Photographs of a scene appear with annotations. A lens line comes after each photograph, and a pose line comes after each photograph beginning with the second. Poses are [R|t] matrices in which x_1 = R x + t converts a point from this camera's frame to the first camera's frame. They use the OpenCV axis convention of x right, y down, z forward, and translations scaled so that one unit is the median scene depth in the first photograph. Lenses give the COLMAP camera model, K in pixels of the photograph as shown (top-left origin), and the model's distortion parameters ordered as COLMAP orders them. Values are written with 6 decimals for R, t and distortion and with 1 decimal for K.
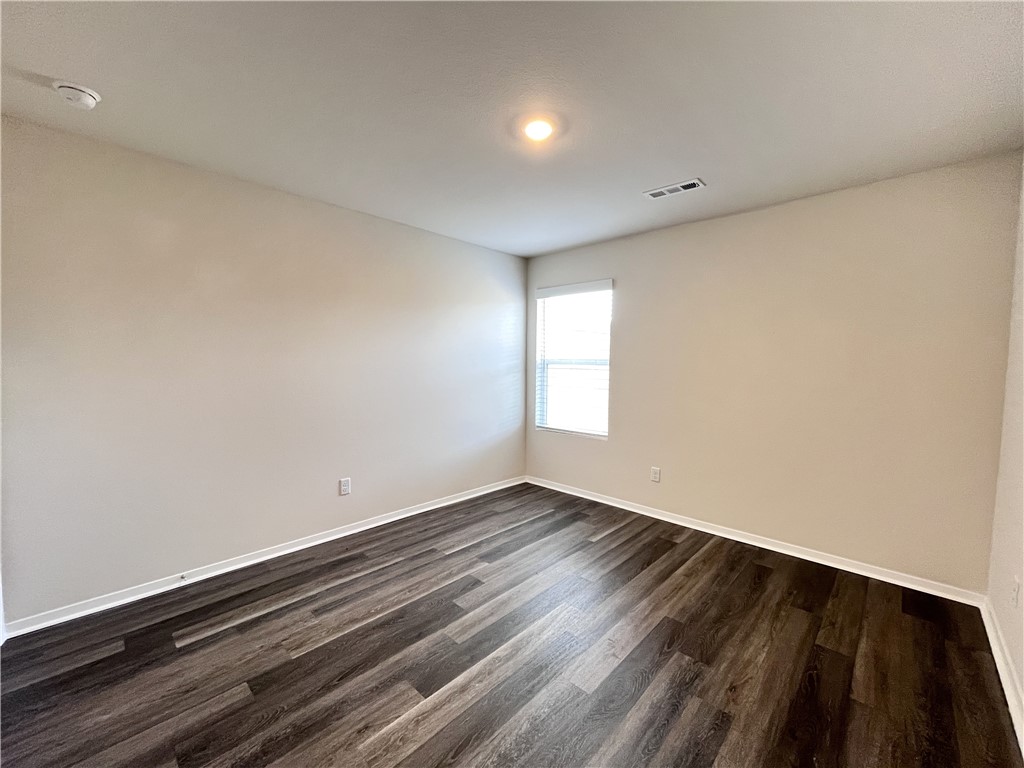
lens RADIAL K [[415.0, 0, 512.0], [0, 415.0, 384.0], [0, 0, 1]] dist [-0.001886, 0.000068]
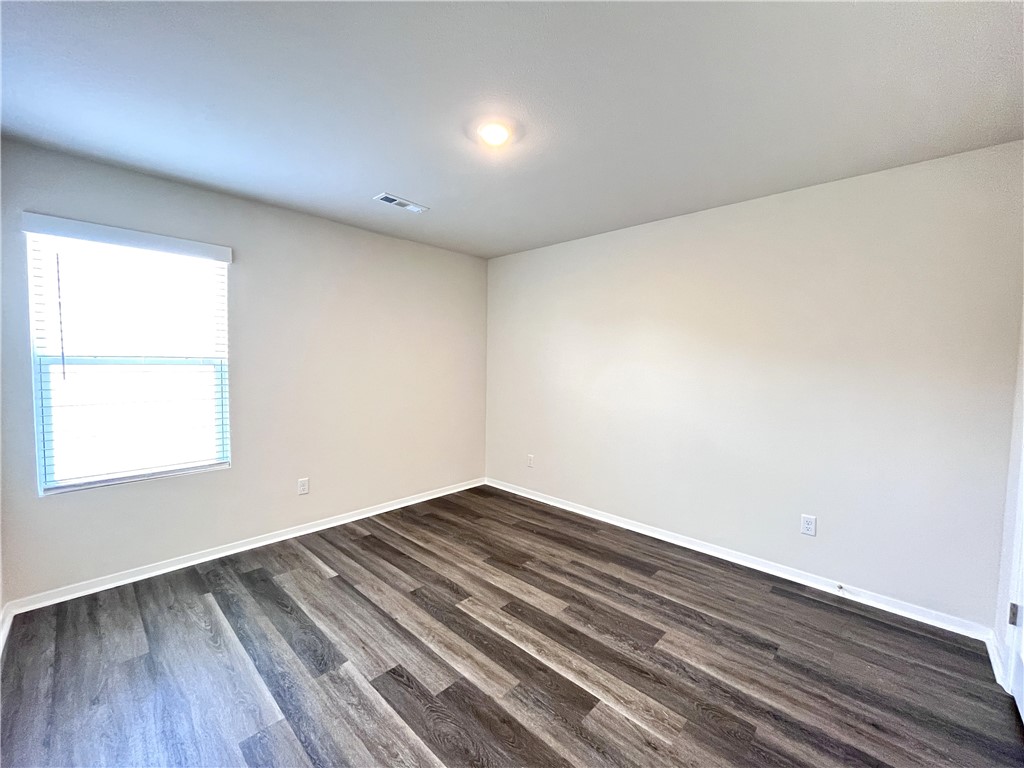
lens RADIAL K [[415.0, 0, 512.0], [0, 415.0, 384.0], [0, 0, 1]] dist [-0.001886, 0.000068]
pose [[-0.001480, -0.060001, 0.998197, -0.681745], [0.046991, 0.997091, 0.060005, -0.043881], [-0.998894, 0.046995, 0.001343, 0.688144]]
